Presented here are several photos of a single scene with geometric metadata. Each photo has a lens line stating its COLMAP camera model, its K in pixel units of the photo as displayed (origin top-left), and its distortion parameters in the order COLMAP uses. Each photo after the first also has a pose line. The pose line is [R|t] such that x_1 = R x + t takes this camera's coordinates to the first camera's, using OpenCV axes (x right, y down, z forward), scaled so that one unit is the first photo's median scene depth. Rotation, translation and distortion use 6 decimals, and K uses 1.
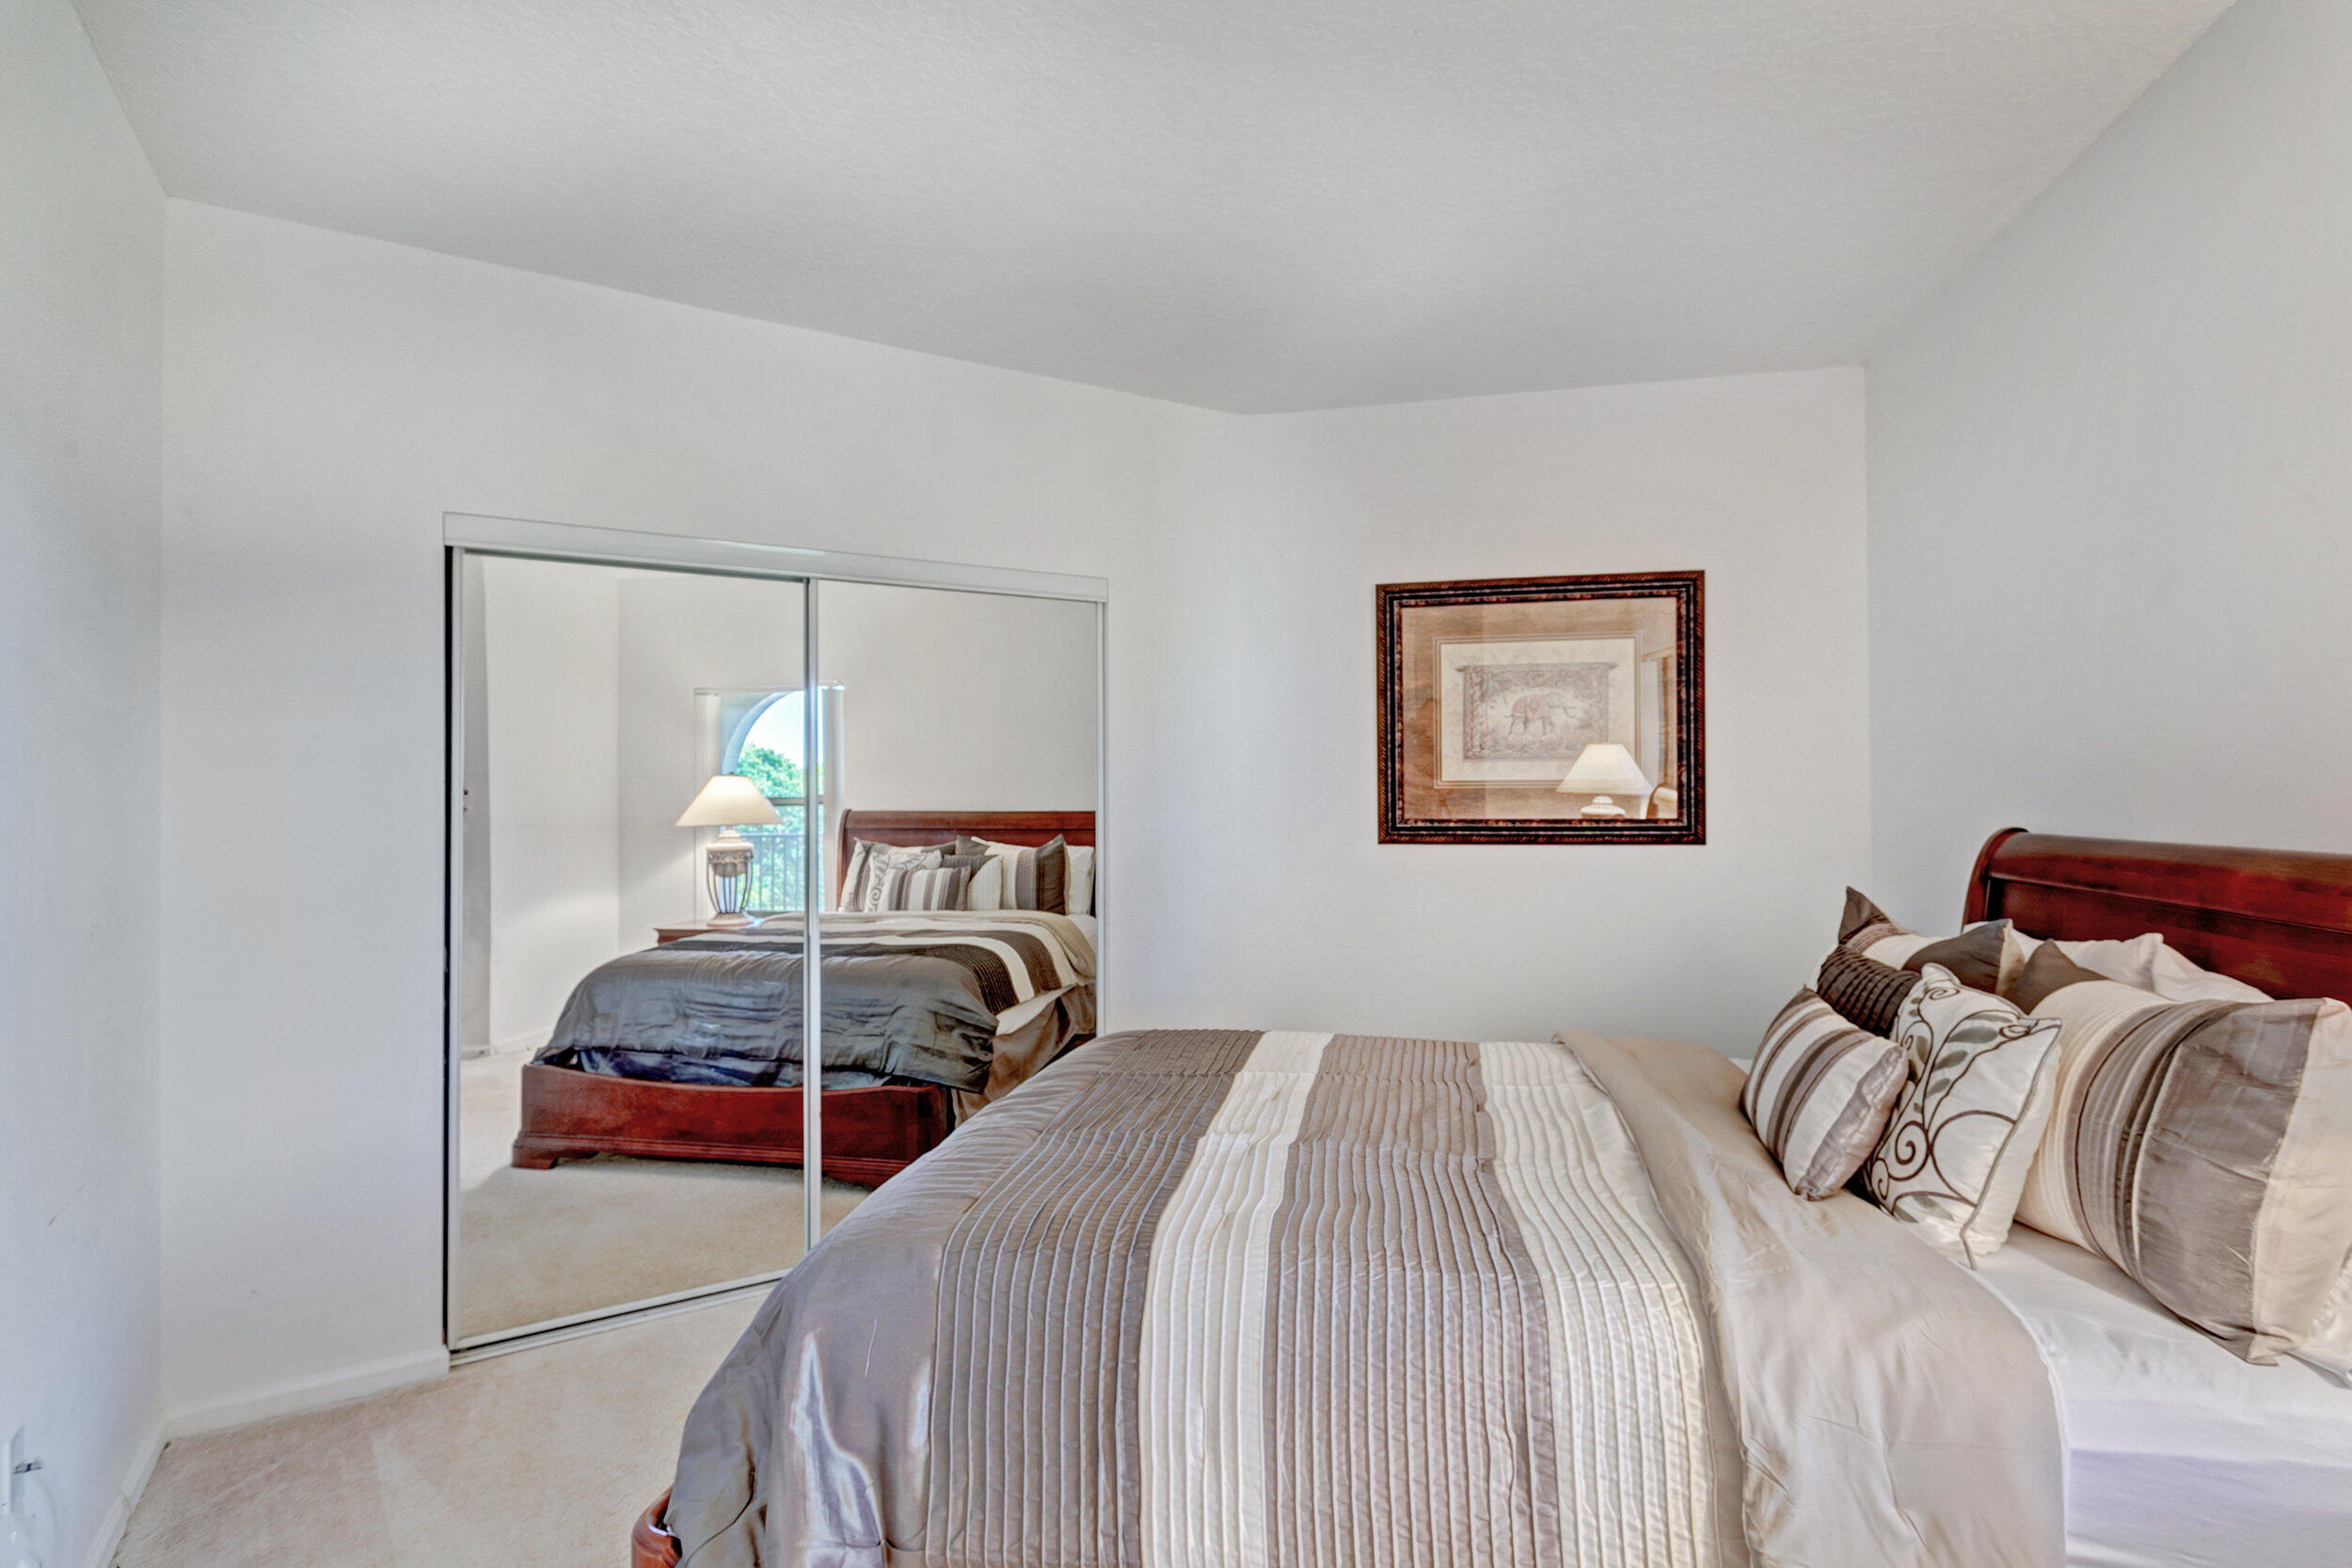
lens RADIAL K [[1129.4, 0, 1169.0], [0, 1129.4, 781.9], [0, 0, 1]] dist [0.001622, 0.001277]
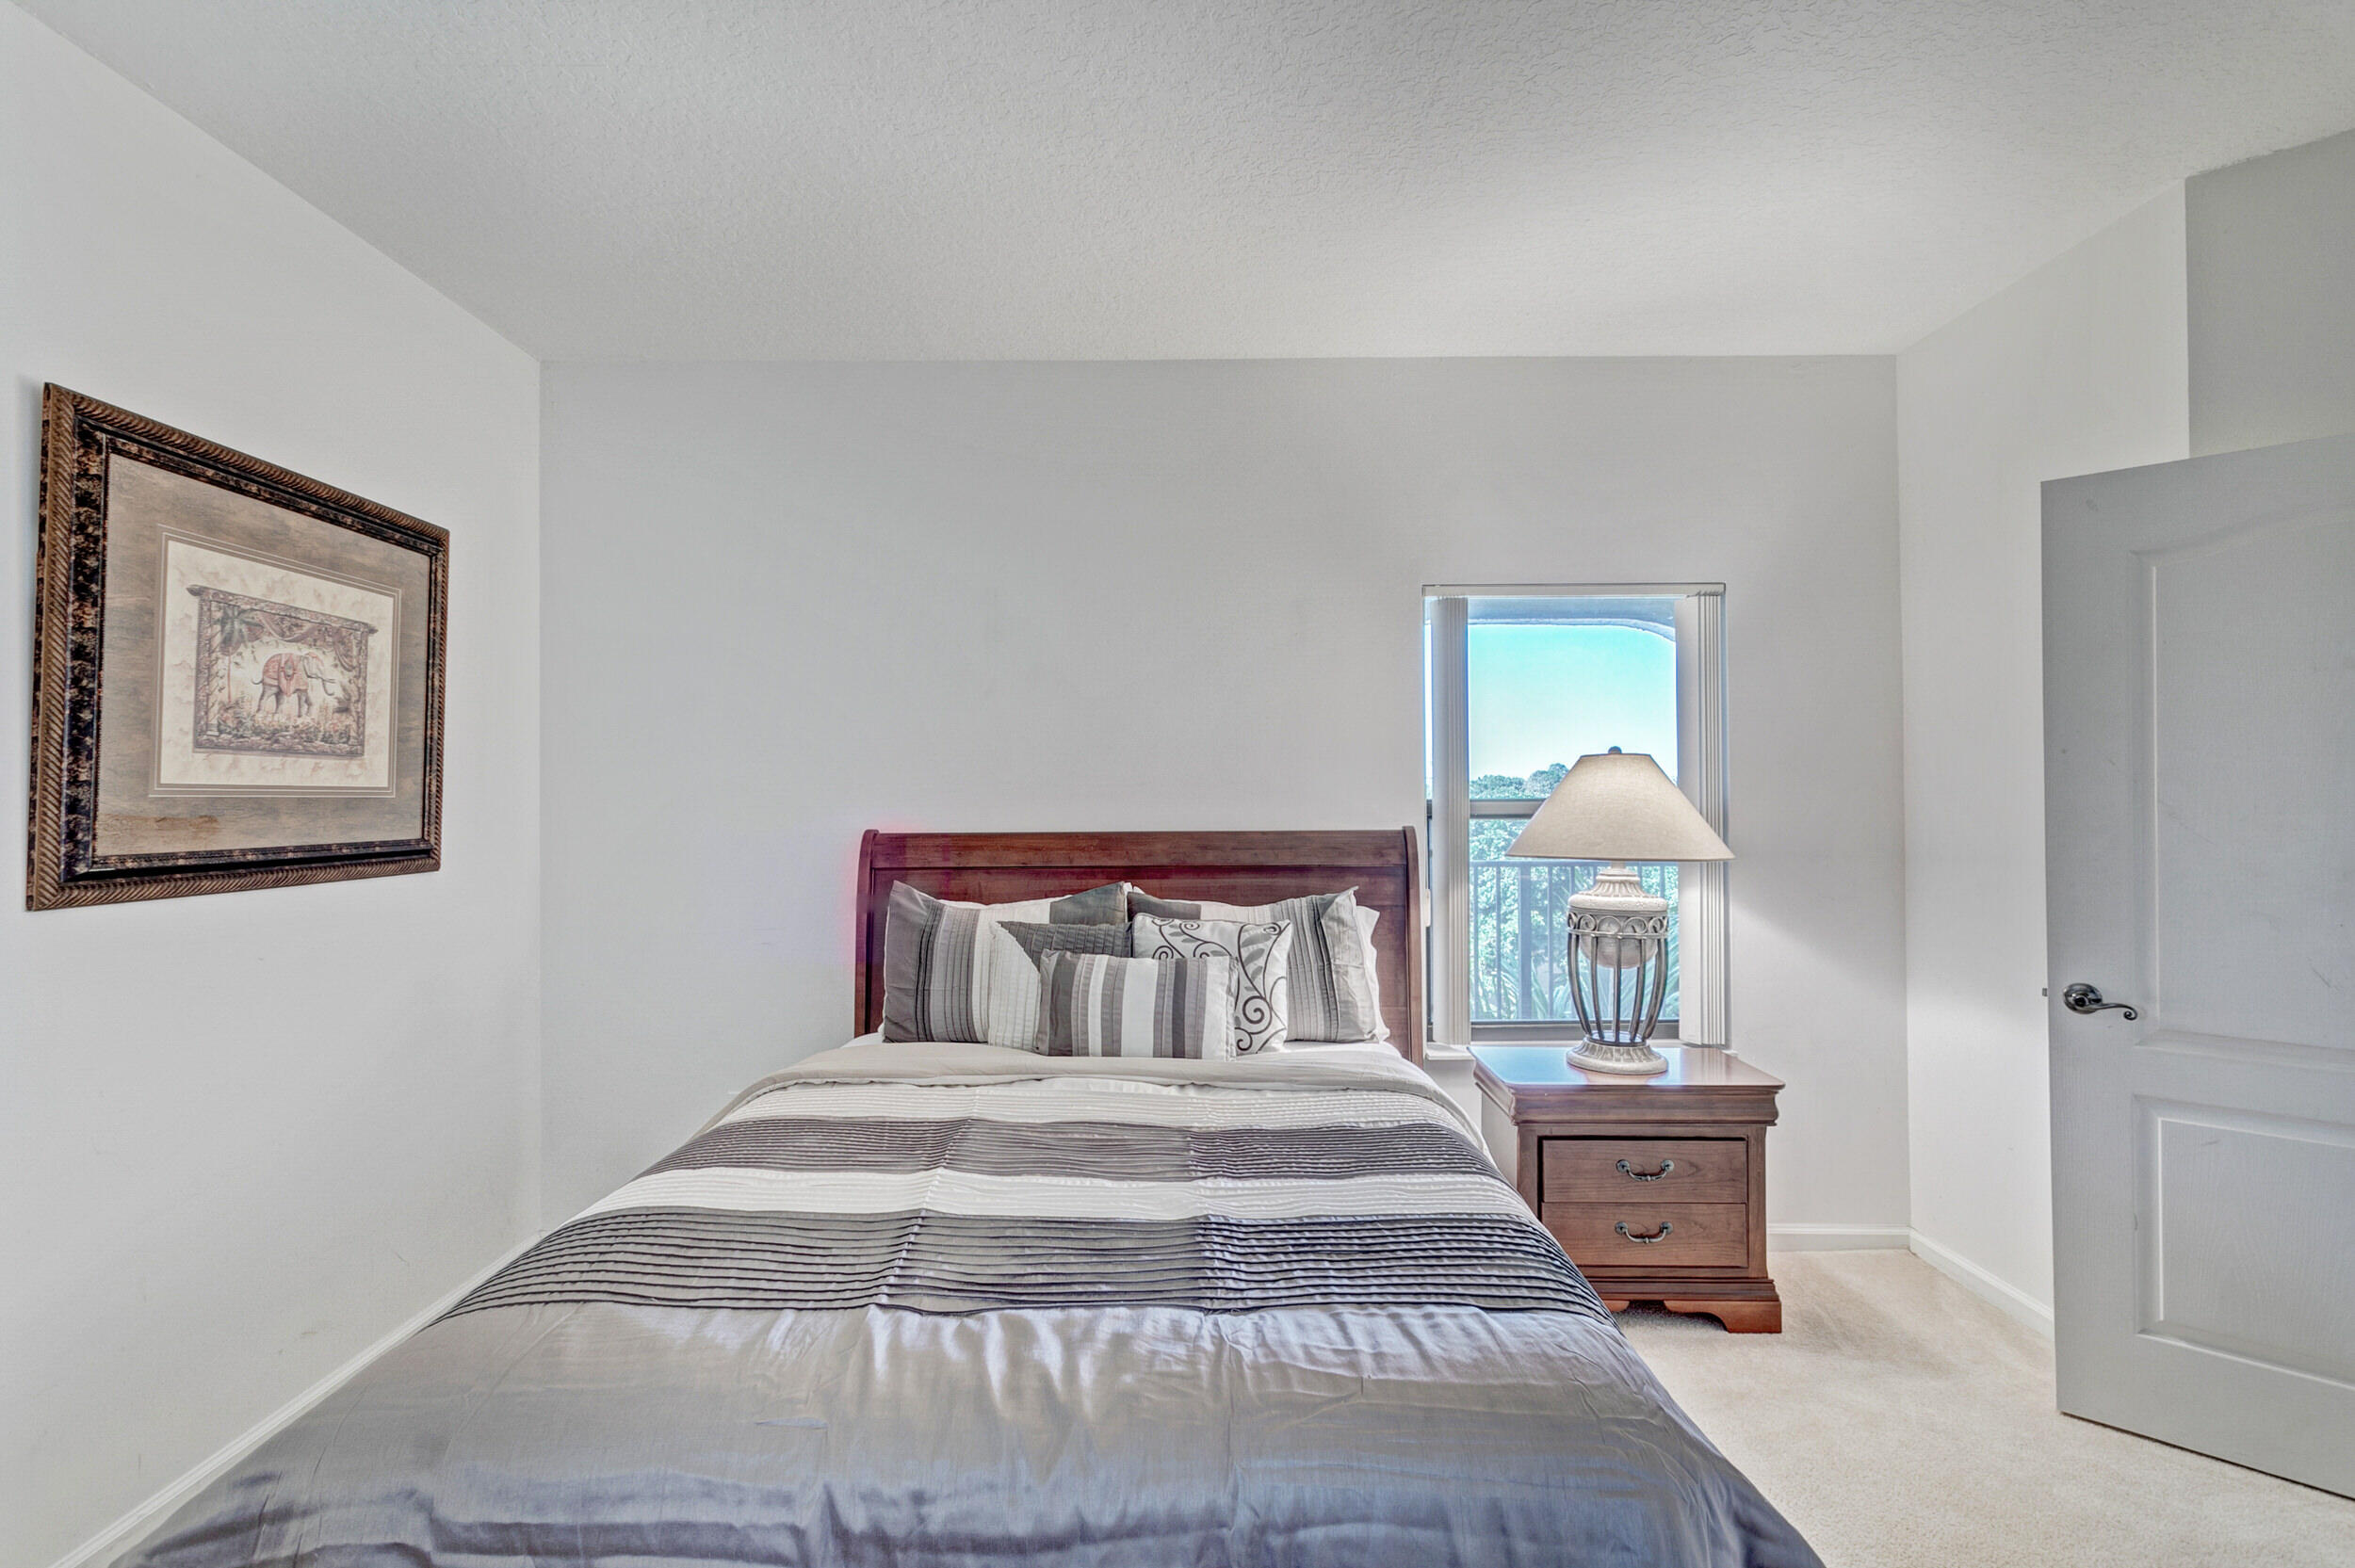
lens RADIAL K [[1130.8, 0, 1170.5], [0, 1130.8, 781.9], [0, 0, 1]] dist [0.001622, 0.001277]
pose [[-0.206683, 0.021832, 0.978164, -0.410542], [-0.000060, 0.999751, -0.022326, 0.010436], [-0.978408, -0.004673, -0.206631, 0.639274]]
